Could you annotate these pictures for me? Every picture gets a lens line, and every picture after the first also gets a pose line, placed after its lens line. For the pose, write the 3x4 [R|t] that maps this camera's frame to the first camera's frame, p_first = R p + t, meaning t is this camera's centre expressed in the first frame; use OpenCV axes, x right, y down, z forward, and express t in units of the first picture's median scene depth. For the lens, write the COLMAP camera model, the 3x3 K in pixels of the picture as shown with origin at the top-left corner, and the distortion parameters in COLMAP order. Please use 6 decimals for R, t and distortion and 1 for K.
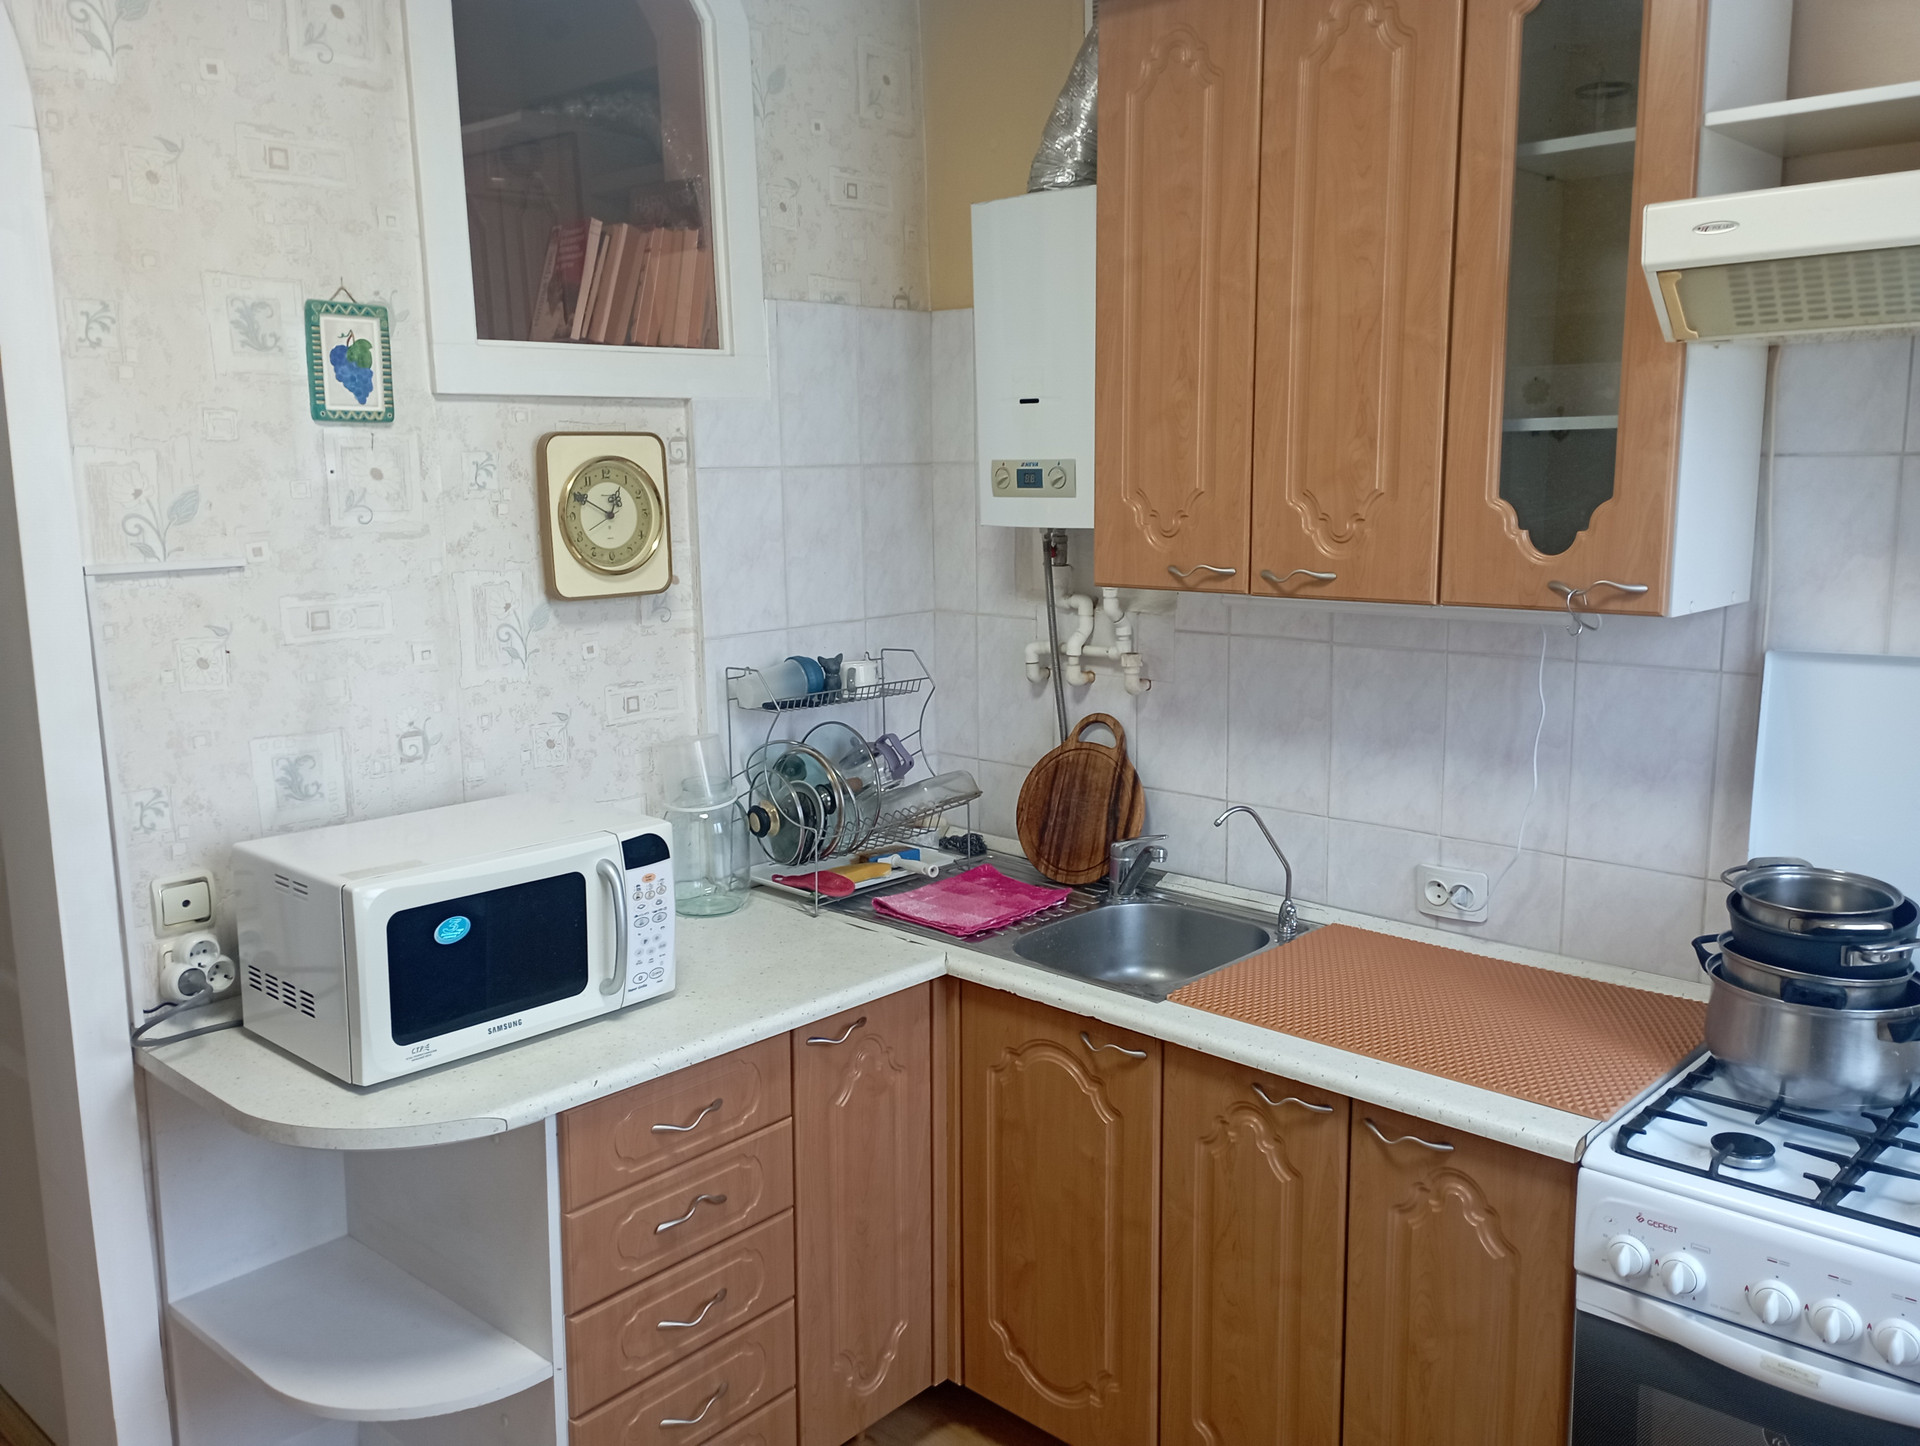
lens RADIAL K [[1617.9, 0, 960.0], [0, 1617.9, 723.0], [0, 0, 1]] dist [0.153969, -0.159657]
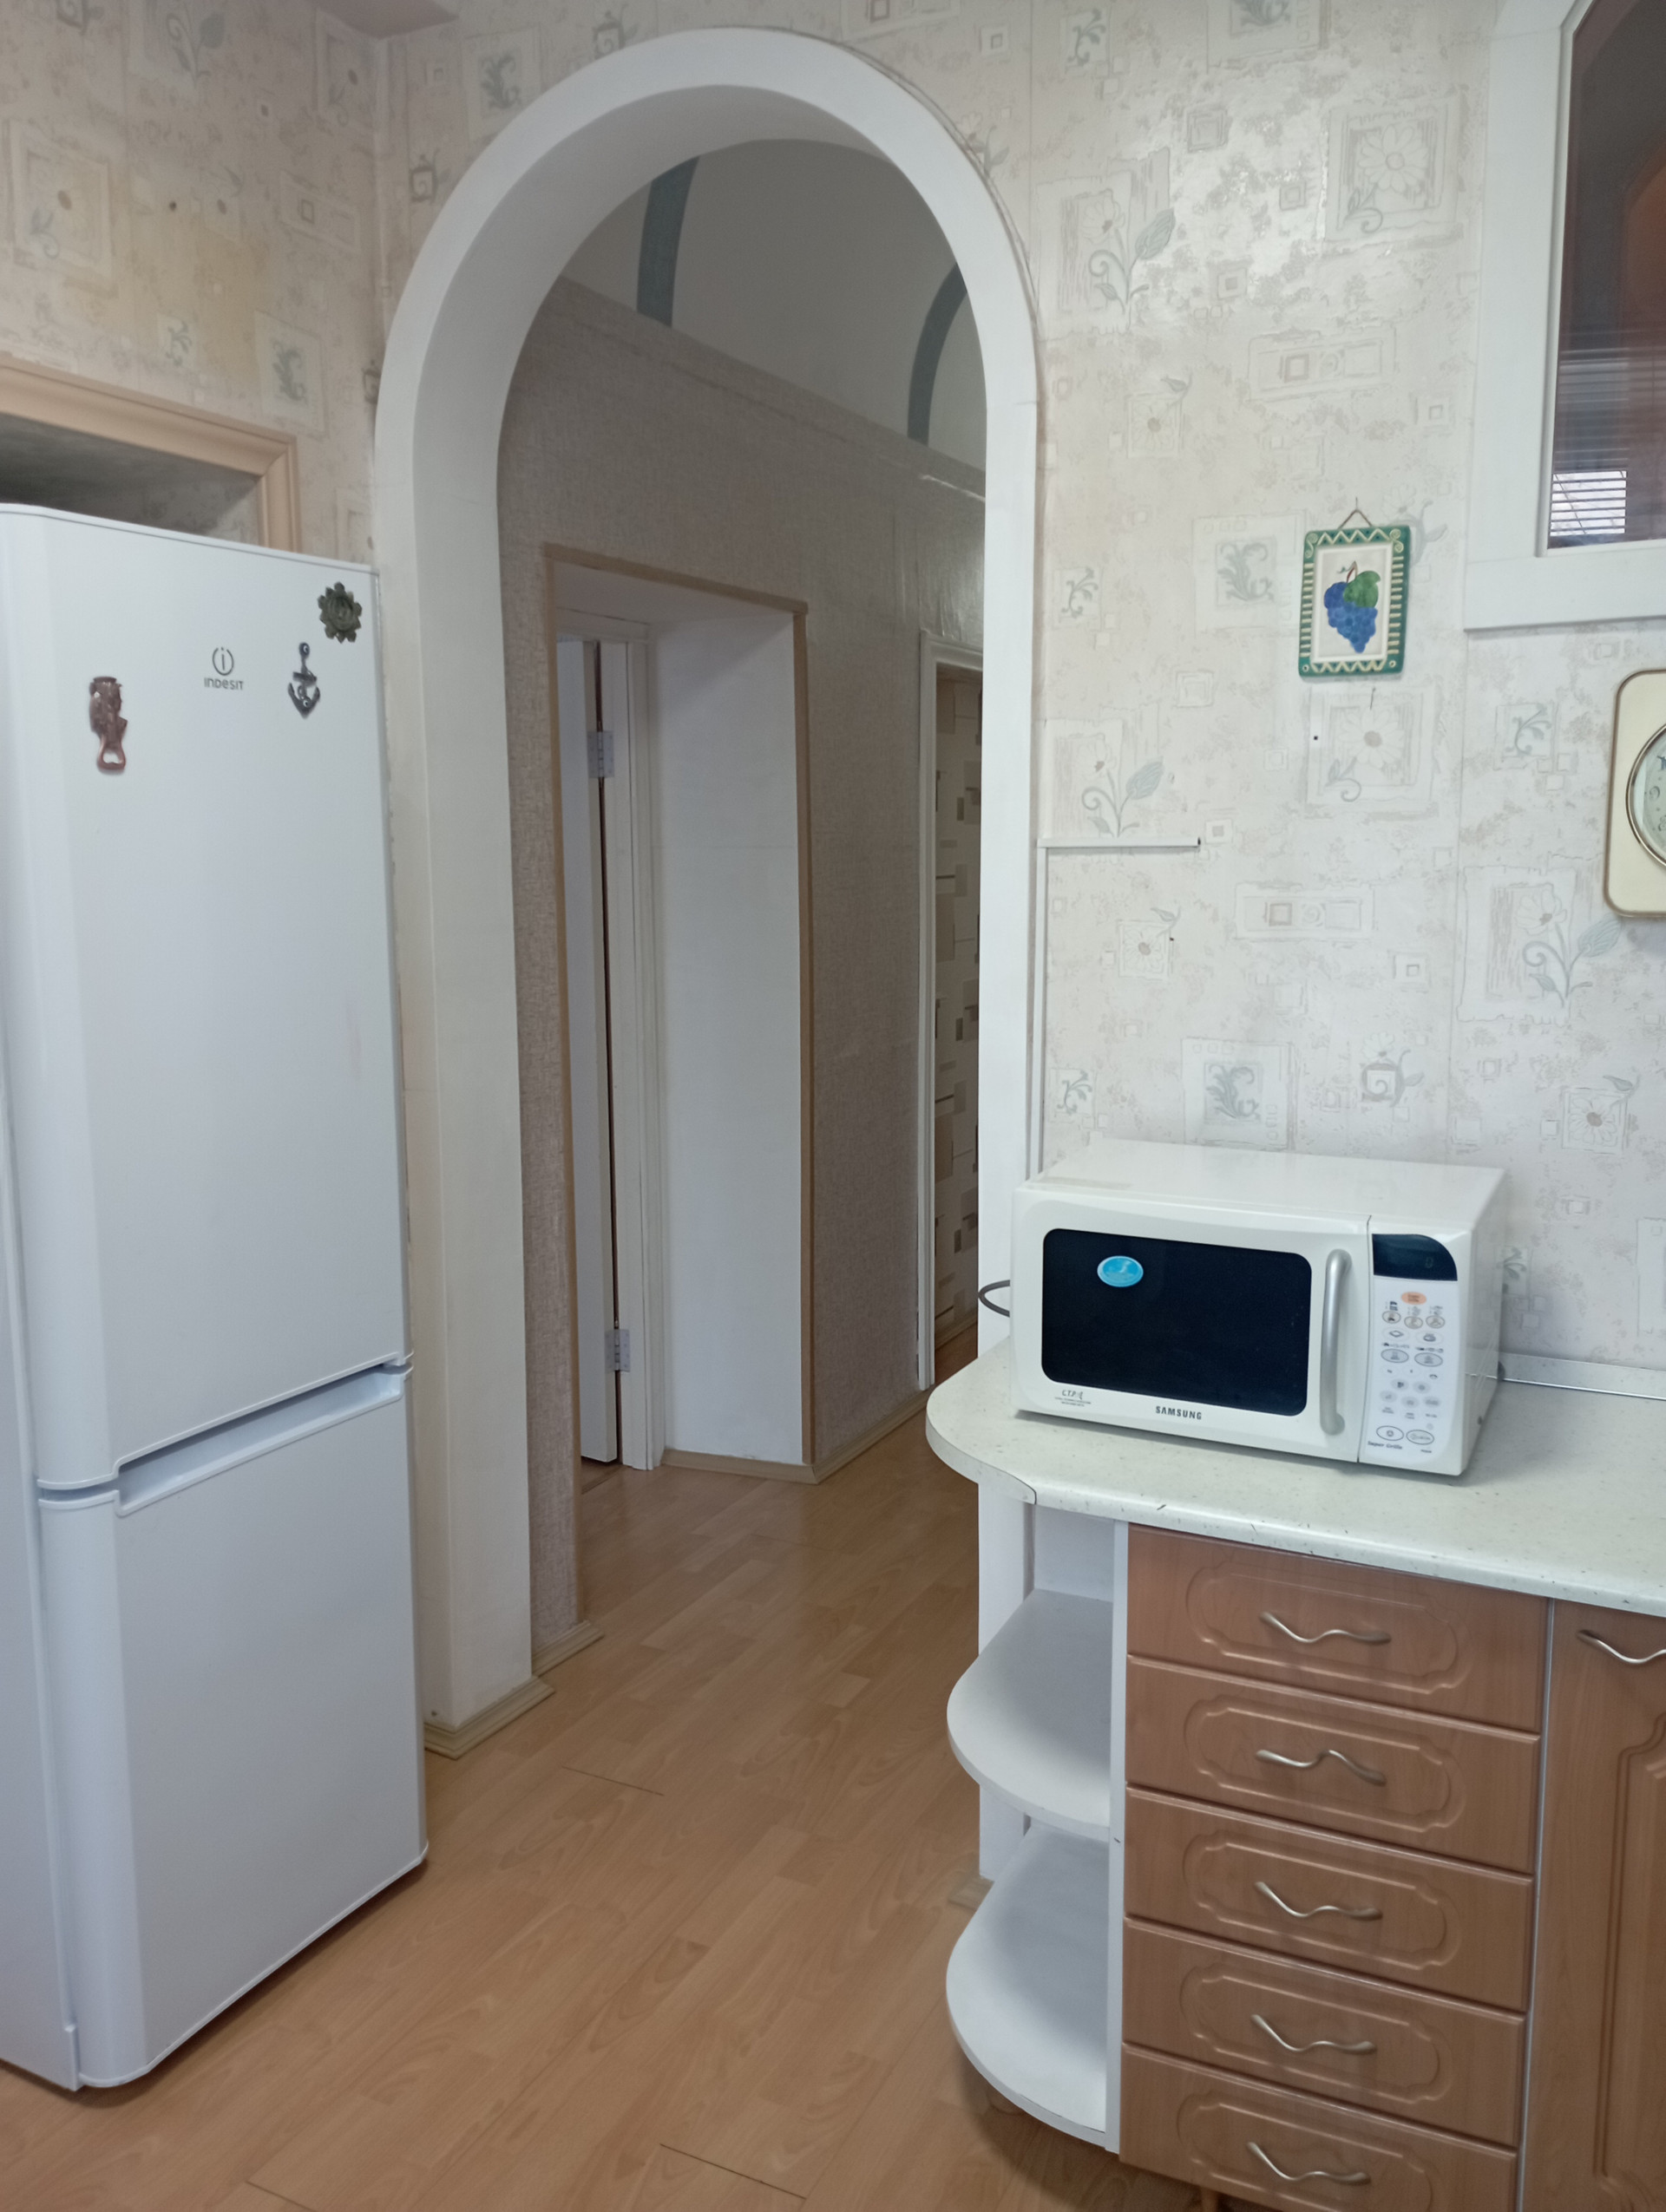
lens RADIAL K [[1864.2, 0, 833.0], [0, 1864.2, 1106.0], [0, 0, 1]] dist [0.153969, -0.159657]
pose [[0.283617, 0.152035, -0.946809, 0.491121], [-0.155611, 0.981562, 0.111003, -0.037088], [0.946228, 0.115852, 0.302046, 0.502318]]
